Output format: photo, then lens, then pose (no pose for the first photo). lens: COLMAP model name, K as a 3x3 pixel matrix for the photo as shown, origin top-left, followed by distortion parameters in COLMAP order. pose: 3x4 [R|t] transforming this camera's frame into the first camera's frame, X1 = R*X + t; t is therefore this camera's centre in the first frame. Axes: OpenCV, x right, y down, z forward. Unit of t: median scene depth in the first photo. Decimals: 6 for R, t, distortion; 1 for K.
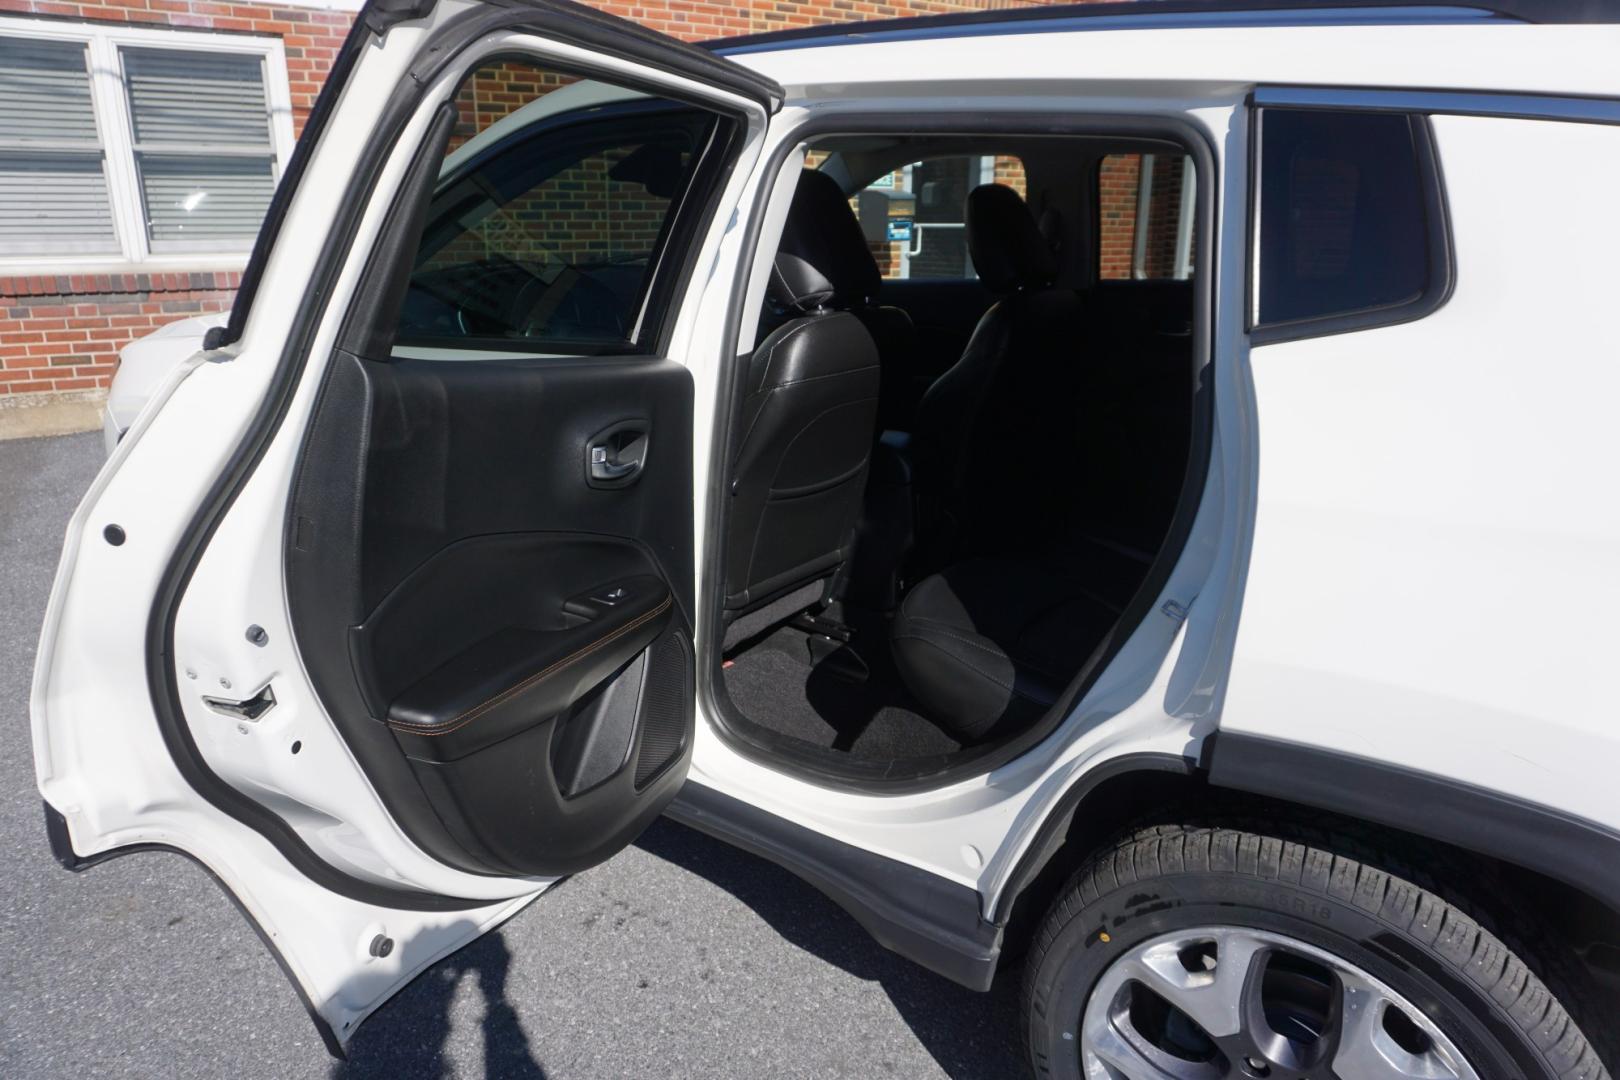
lens RADIAL K [[1087.3, 0, 798.4], [0, 1087.3, 542.5], [0, 0, 1]] dist [-0.044413, 0.030735]
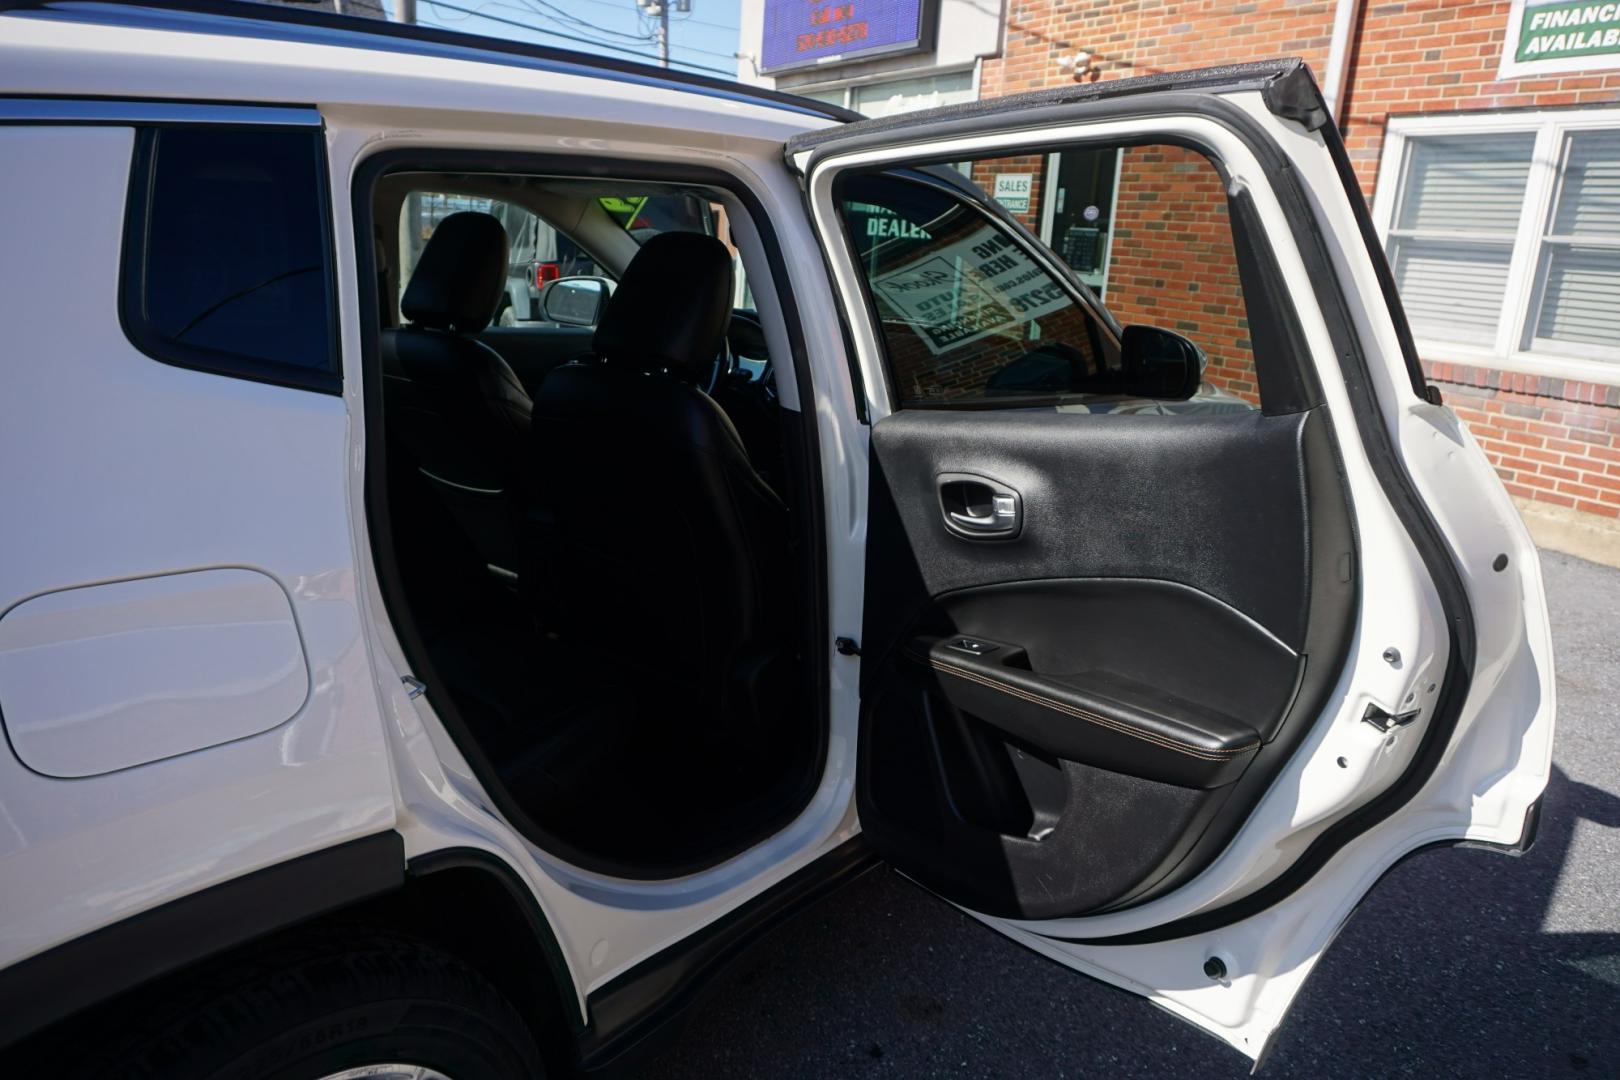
lens RADIAL K [[1087.3, 0, 855.2], [0, 1087.3, 553.3], [0, 0, 1]] dist [-0.044413, 0.030735]
pose [[0.008471, 0.274009, -0.961690, 0.339417], [-0.353151, 0.900572, 0.253484, -0.147690], [0.935528, 0.337475, 0.104395, 0.435569]]
